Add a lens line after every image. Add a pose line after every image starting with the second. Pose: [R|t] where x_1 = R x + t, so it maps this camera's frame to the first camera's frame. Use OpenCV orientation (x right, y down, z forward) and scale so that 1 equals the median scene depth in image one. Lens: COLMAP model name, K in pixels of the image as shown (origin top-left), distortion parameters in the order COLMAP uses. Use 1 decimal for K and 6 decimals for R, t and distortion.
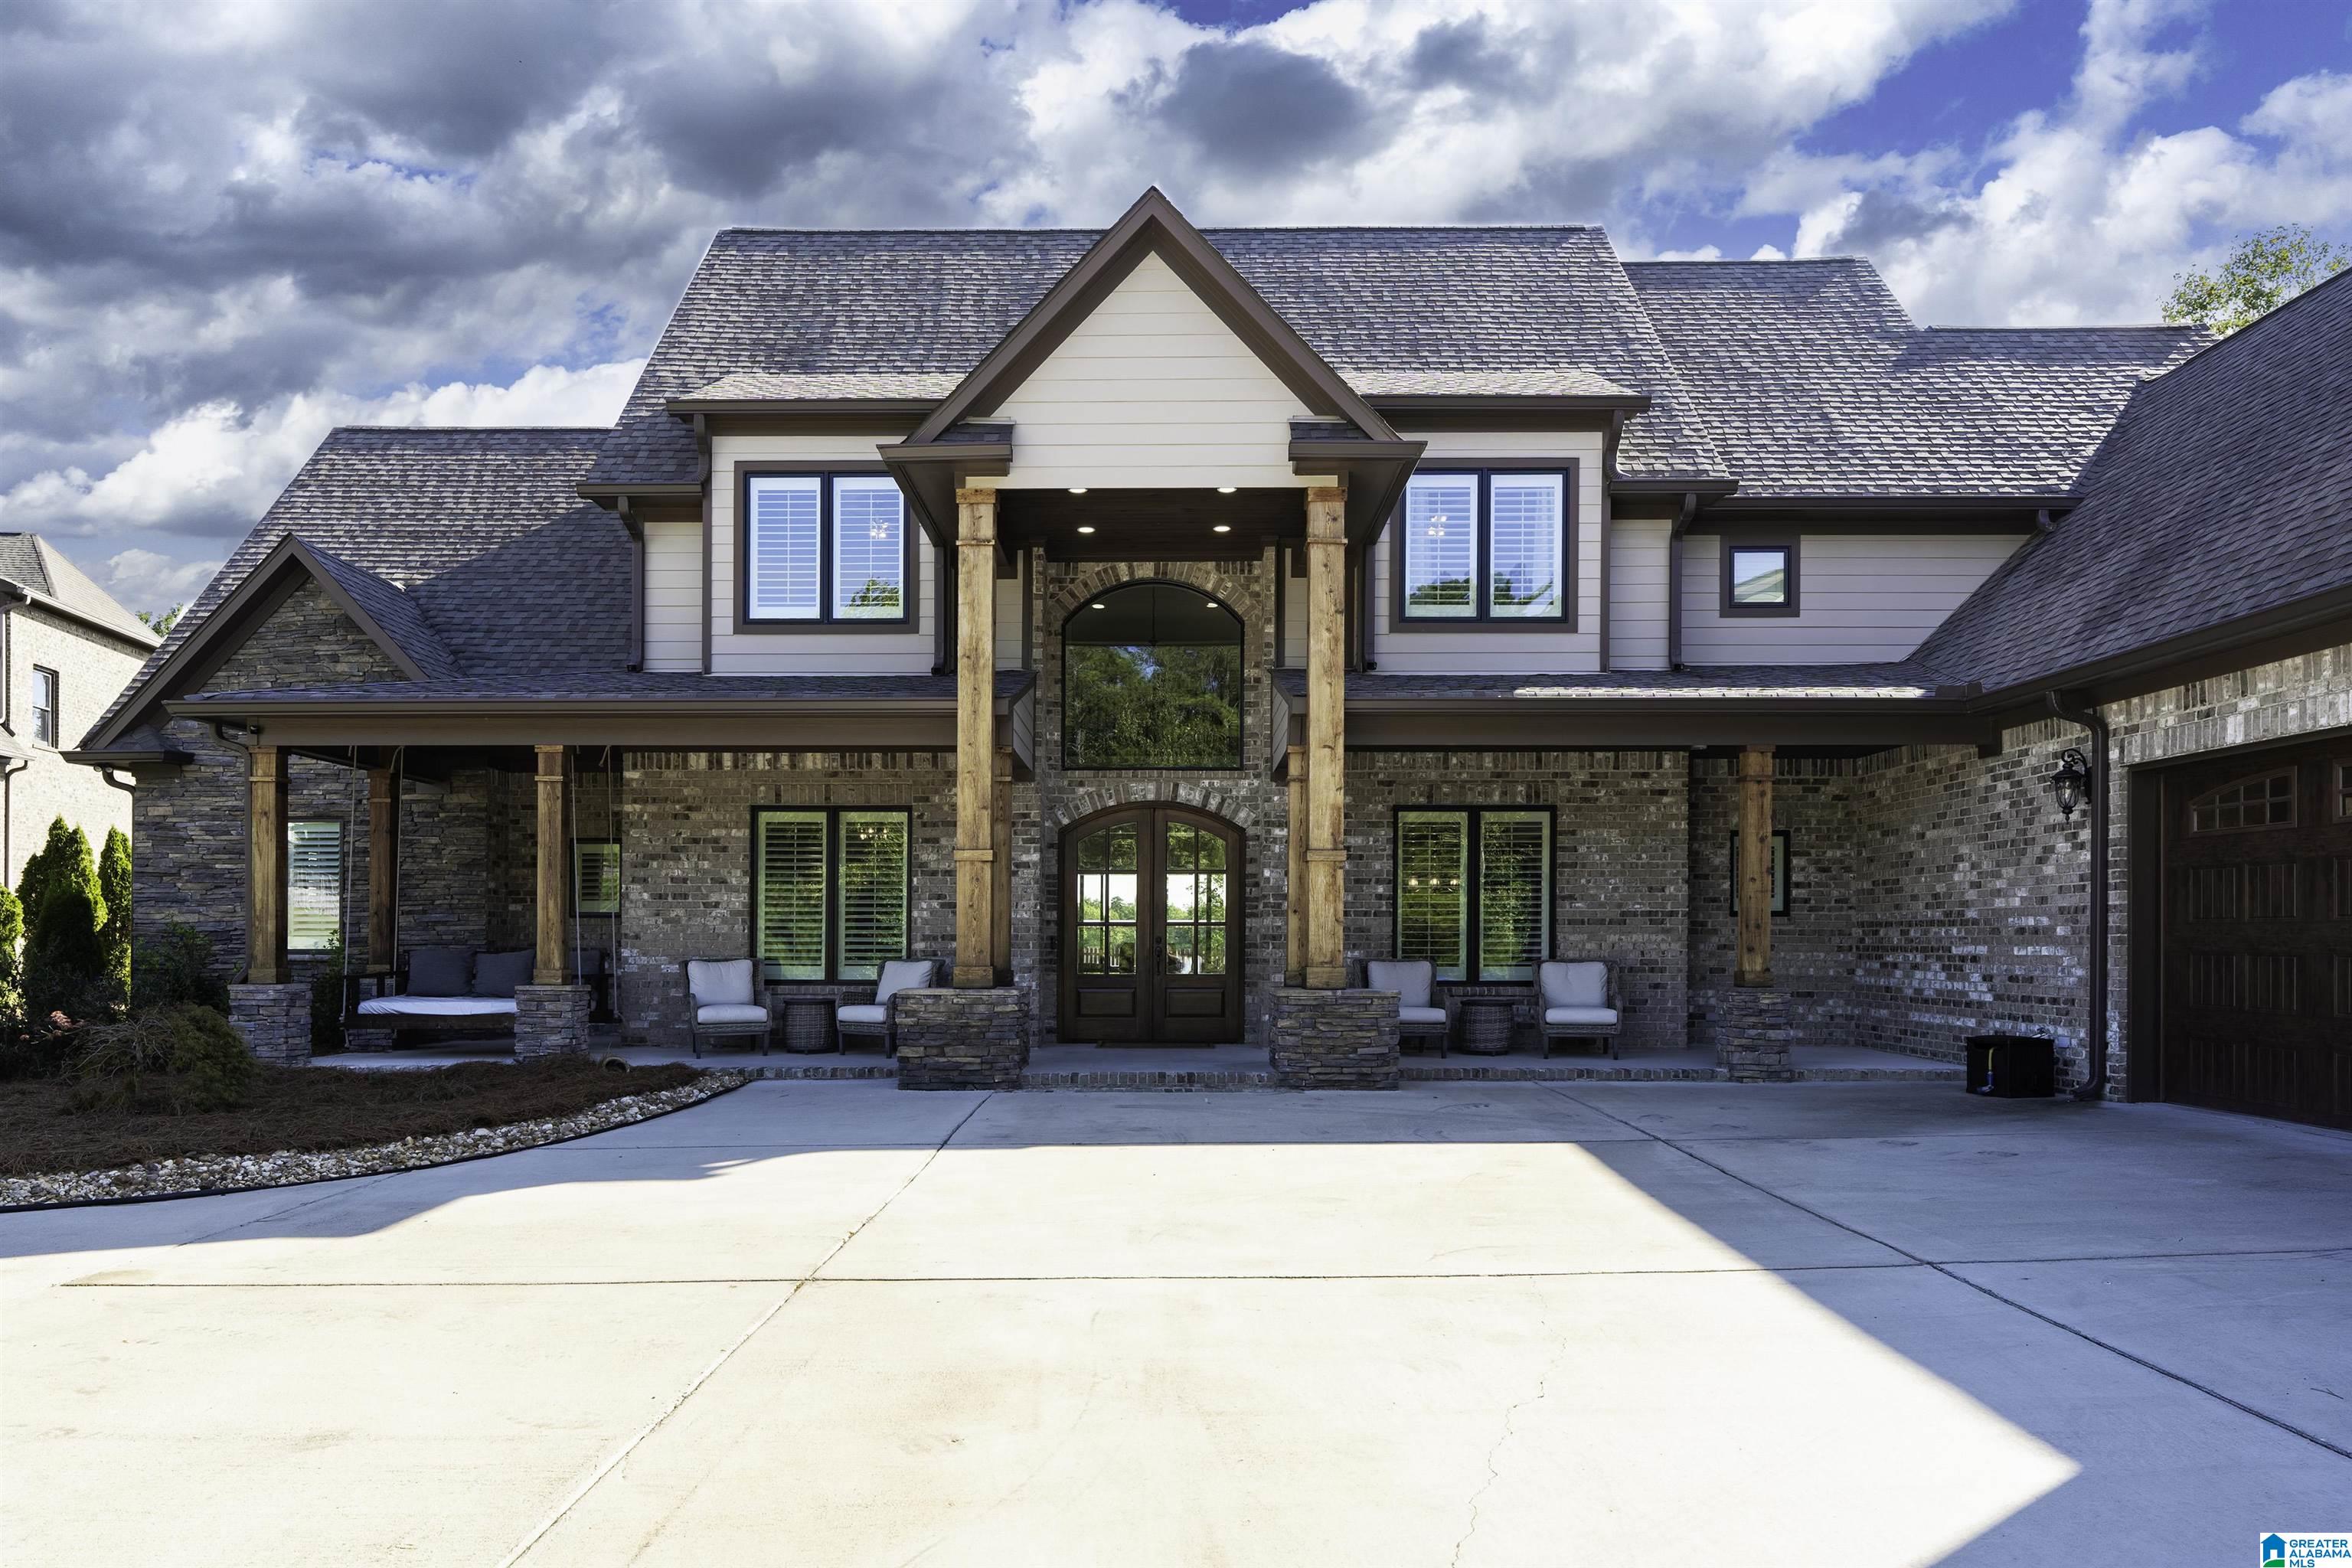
lens RADIAL K [[1490.1, 0, 1148.8], [0, 1490.1, 979.3], [0, 0, 1]] dist [-0.001814, 0.000057]
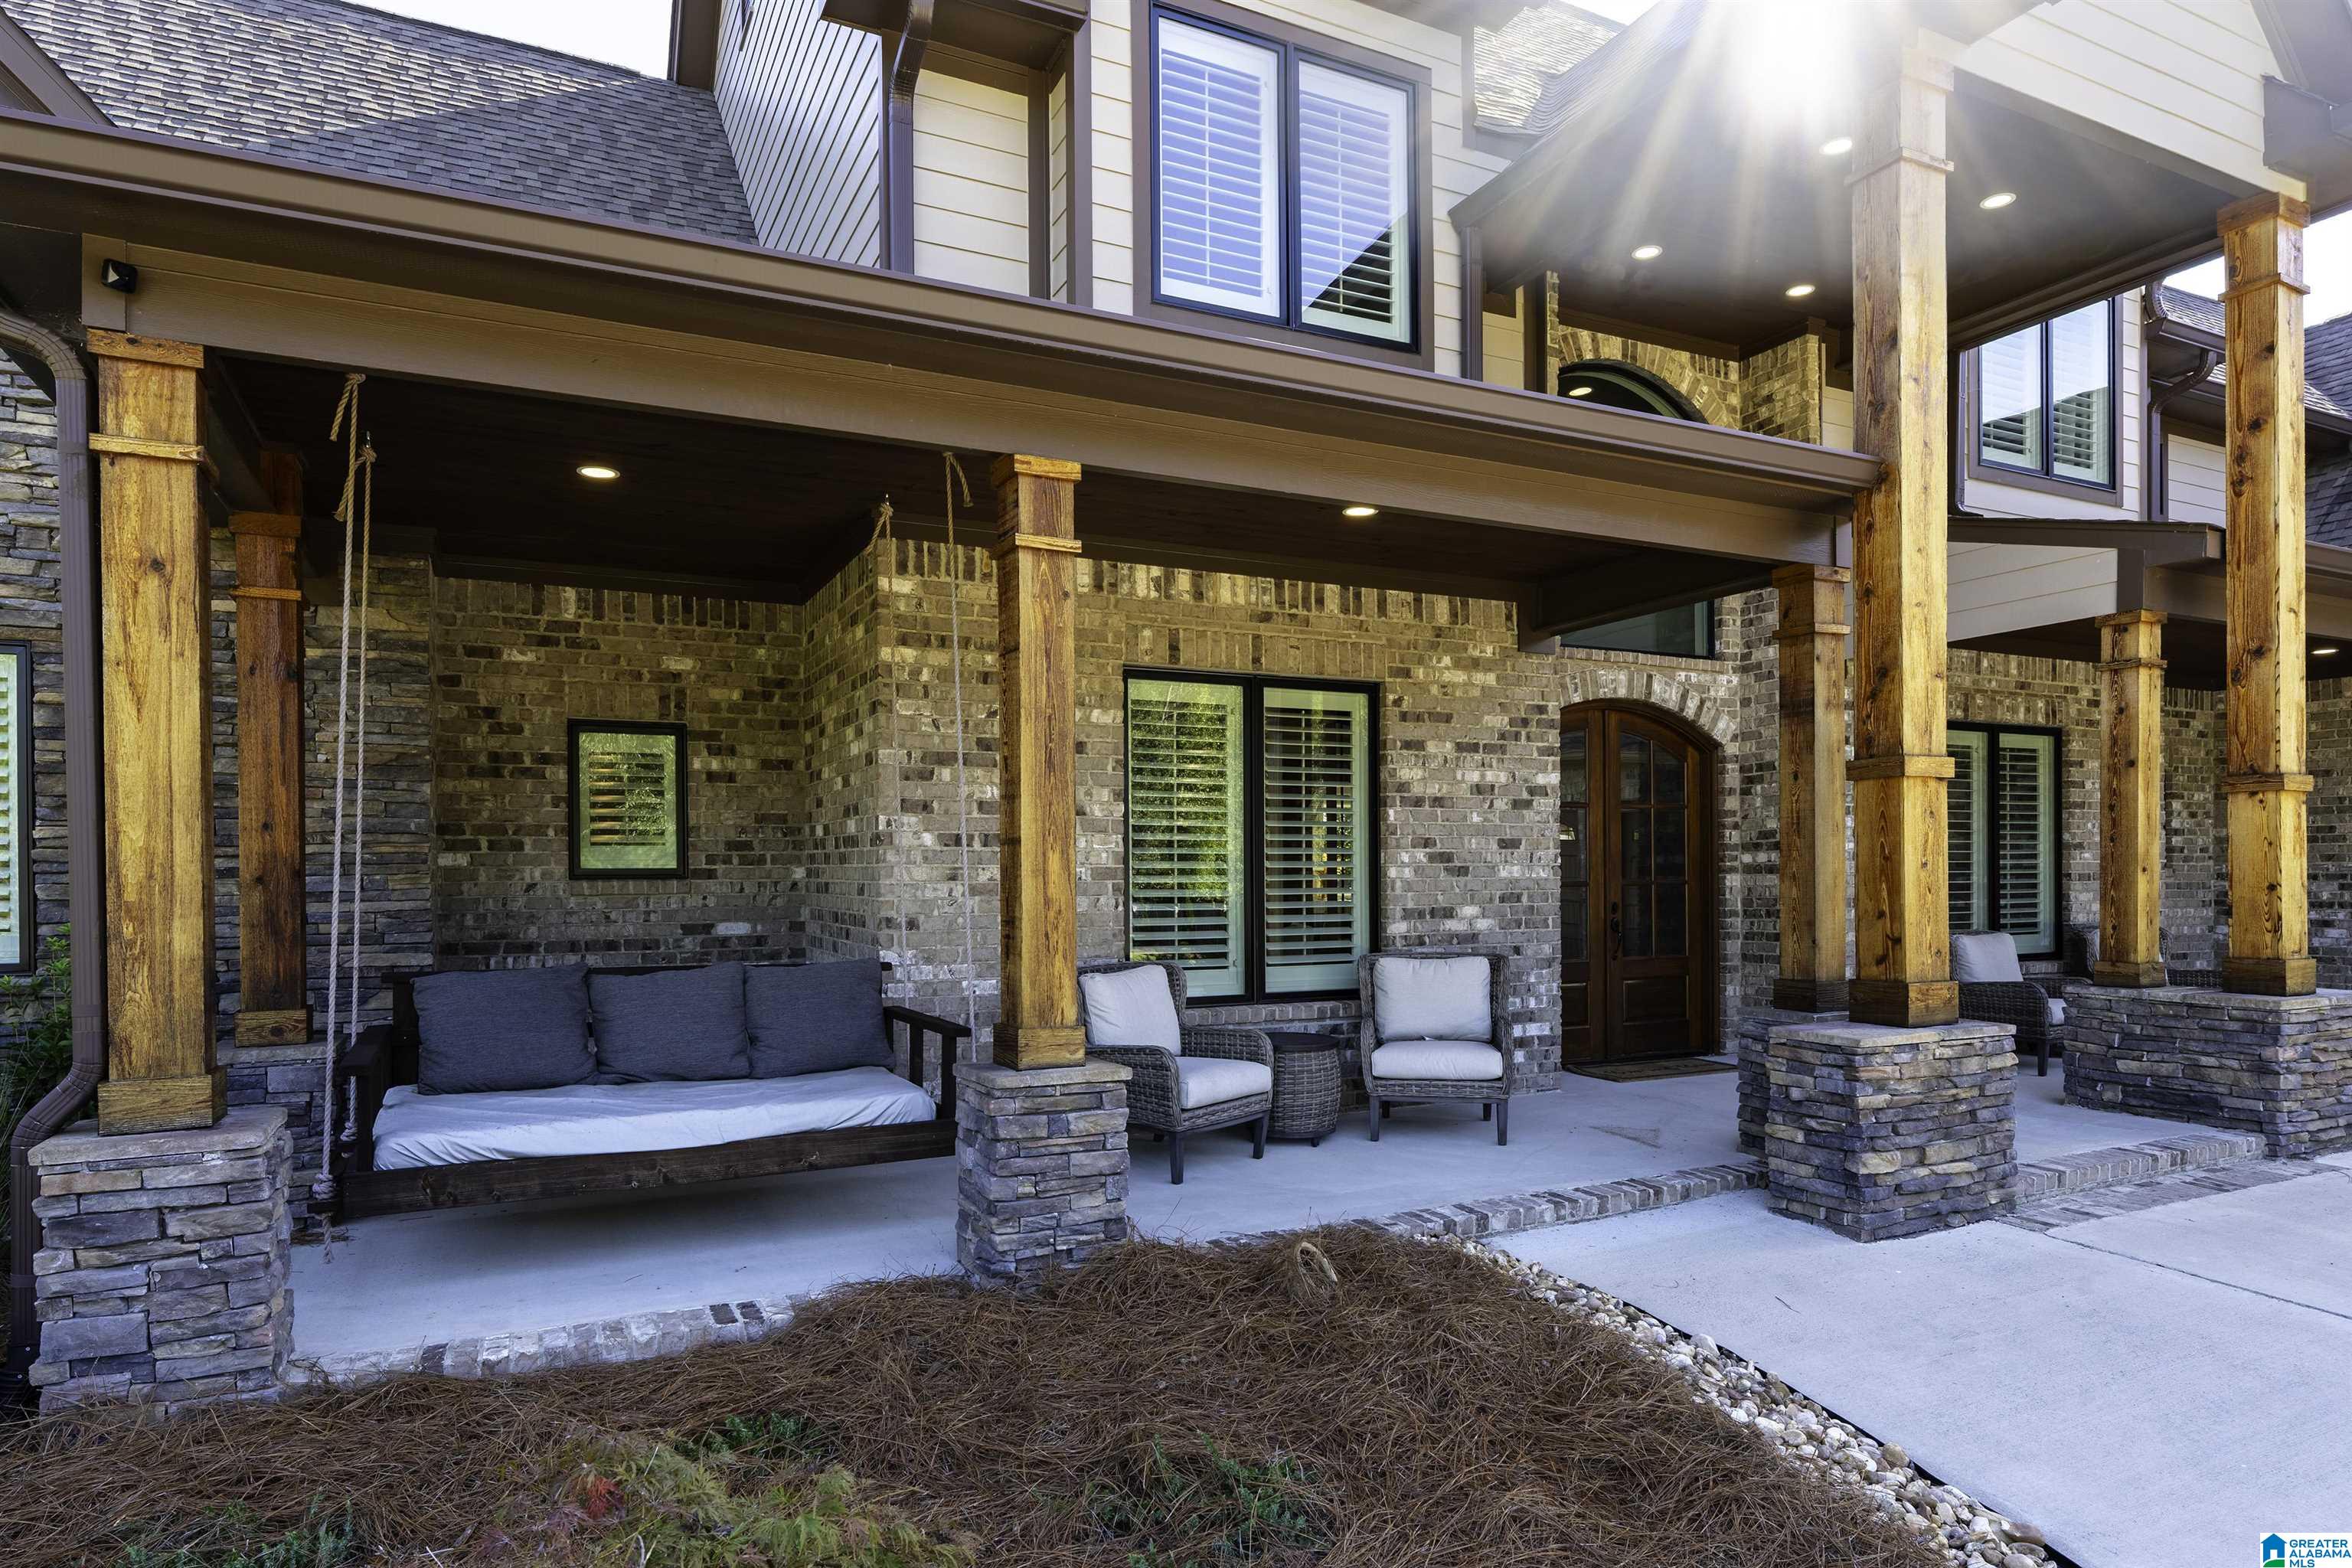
lens RADIAL K [[1296.9, 0, 1094.4], [0, 1296.9, 904.1], [0, 0, 1]] dist [-0.002143, 0.000516]
pose [[0.897373, -0.018098, 0.440901, -0.480317], [0.018824, 0.999819, 0.002729, -0.035435], [-0.440871, 0.005851, 0.897551, 0.606441]]
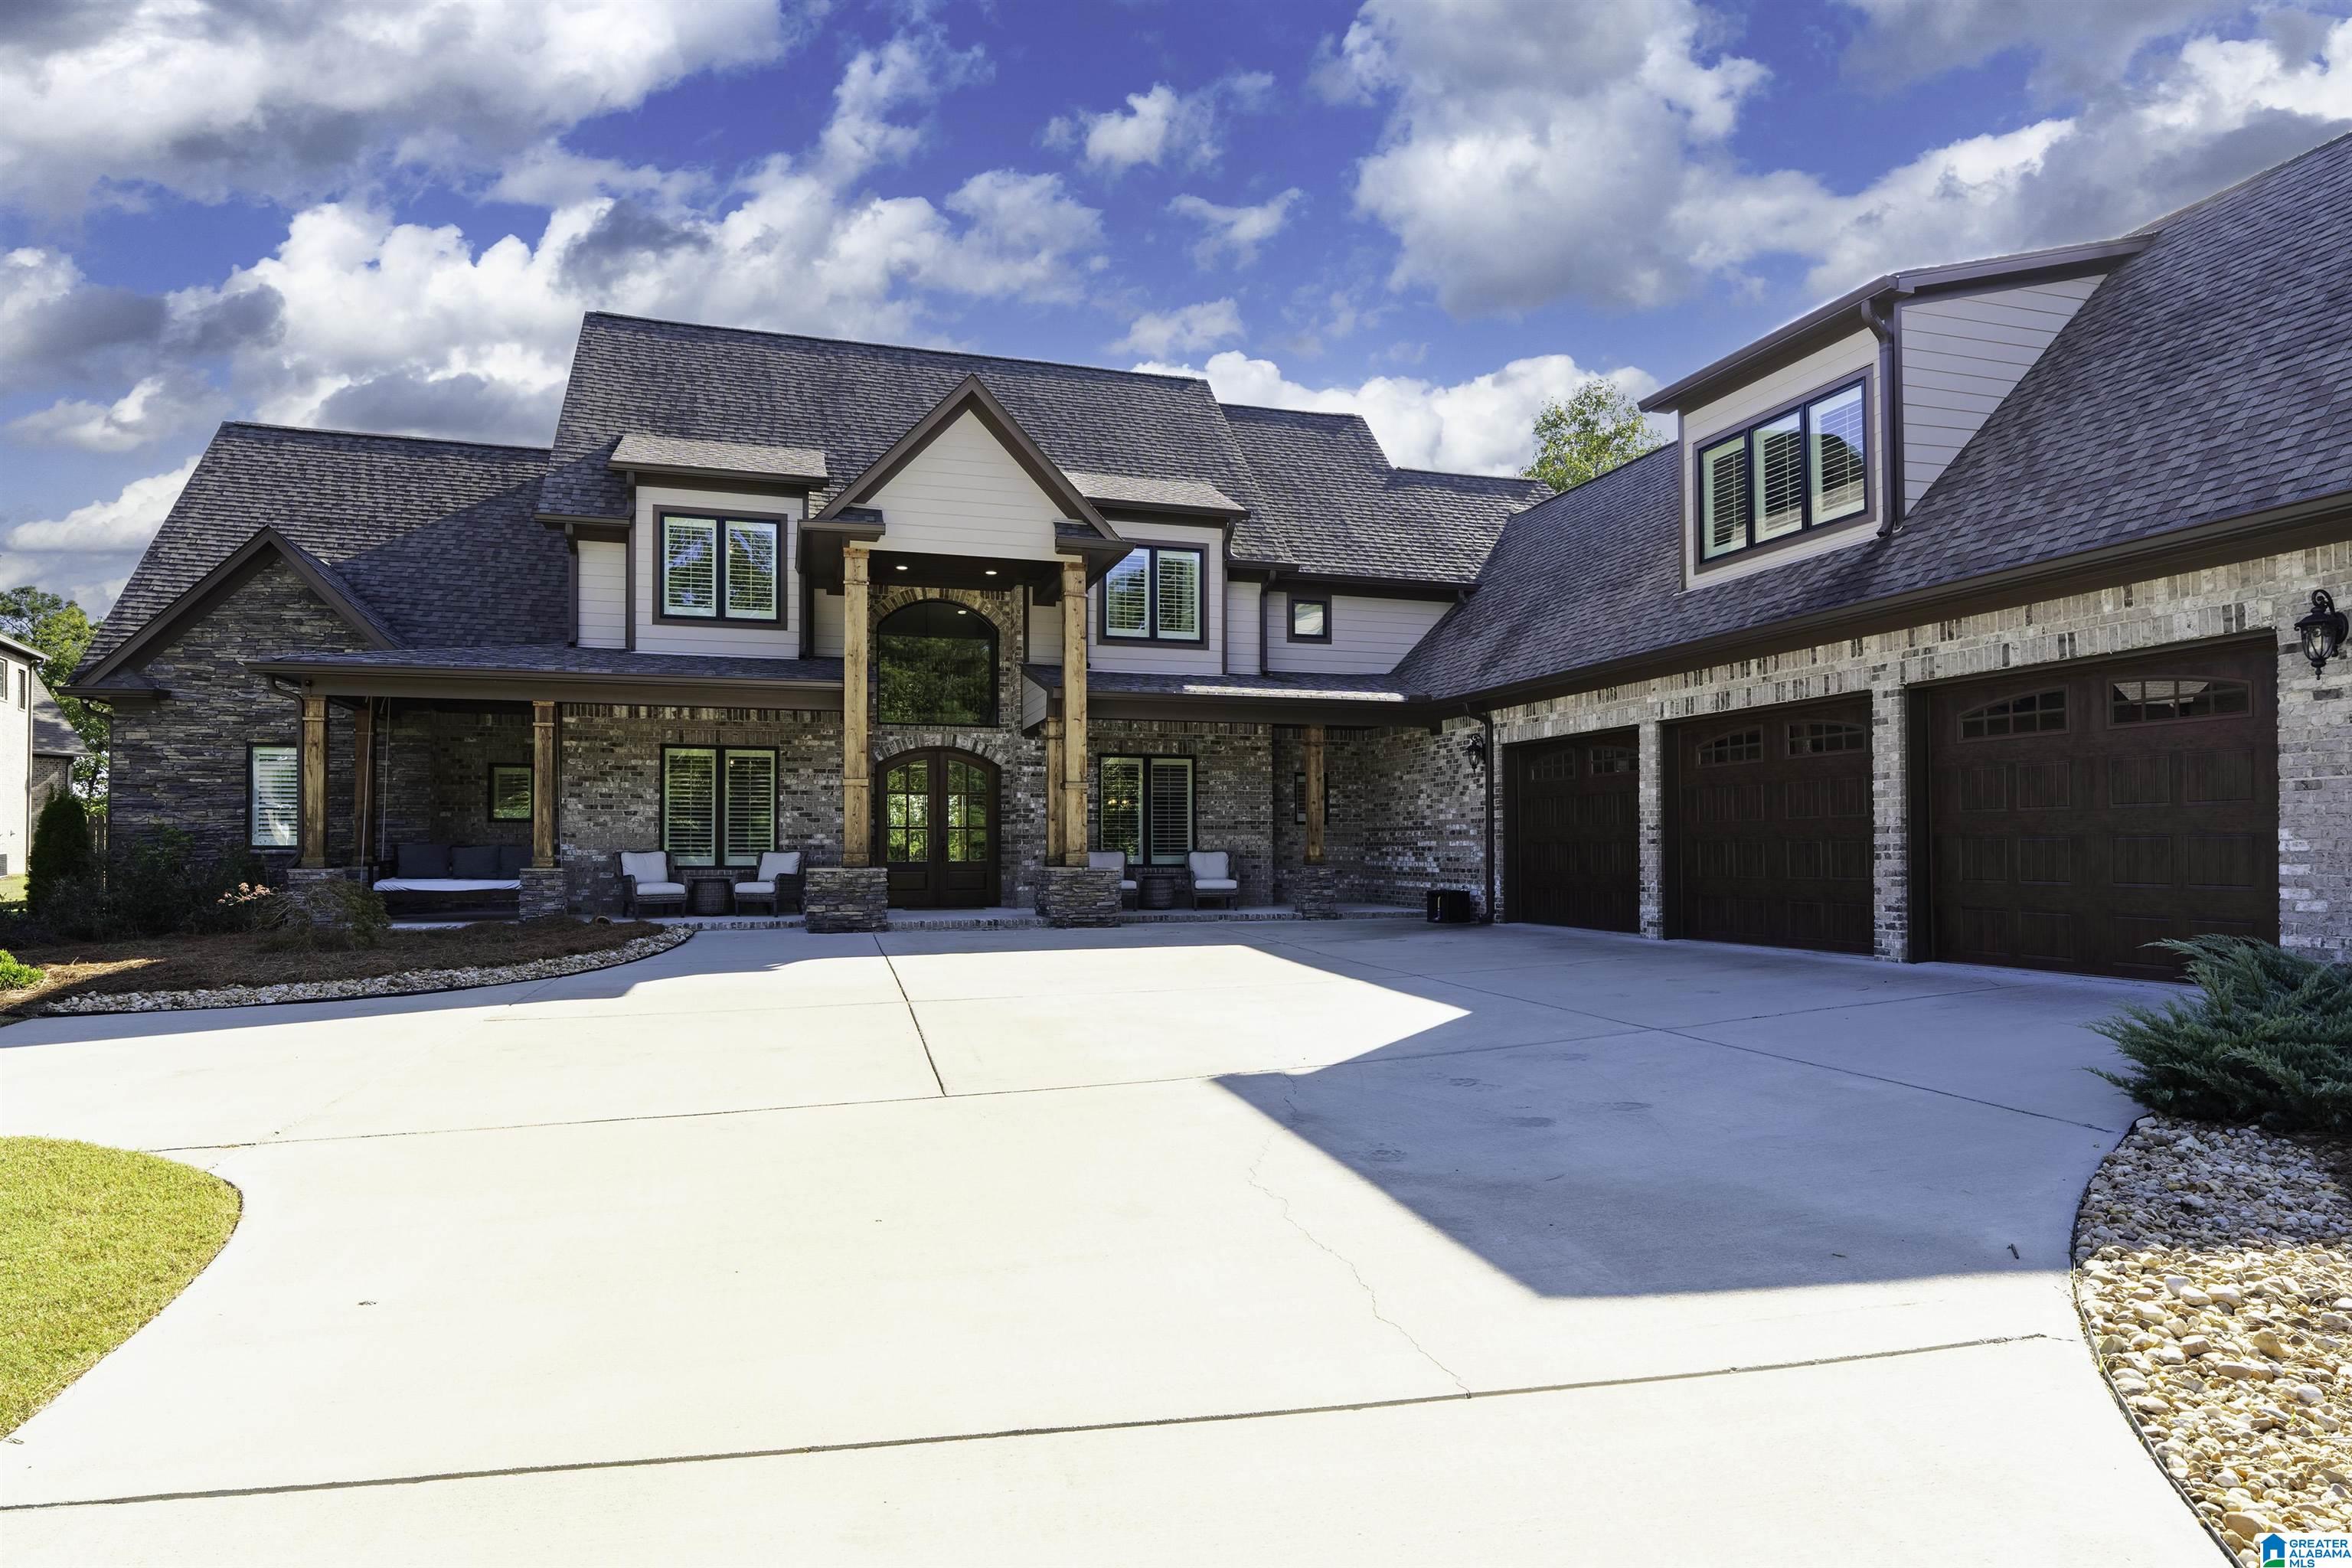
lens RADIAL K [[1296.9, 0, 1142.7], [0, 1296.9, 859.2], [0, 0, 1]] dist [-0.002143, 0.000516]
pose [[0.957253, -0.003131, 0.289234, -0.186190], [0.008606, 0.999807, -0.017661, 0.019928], [-0.289123, 0.019395, 0.957096, -0.321527]]
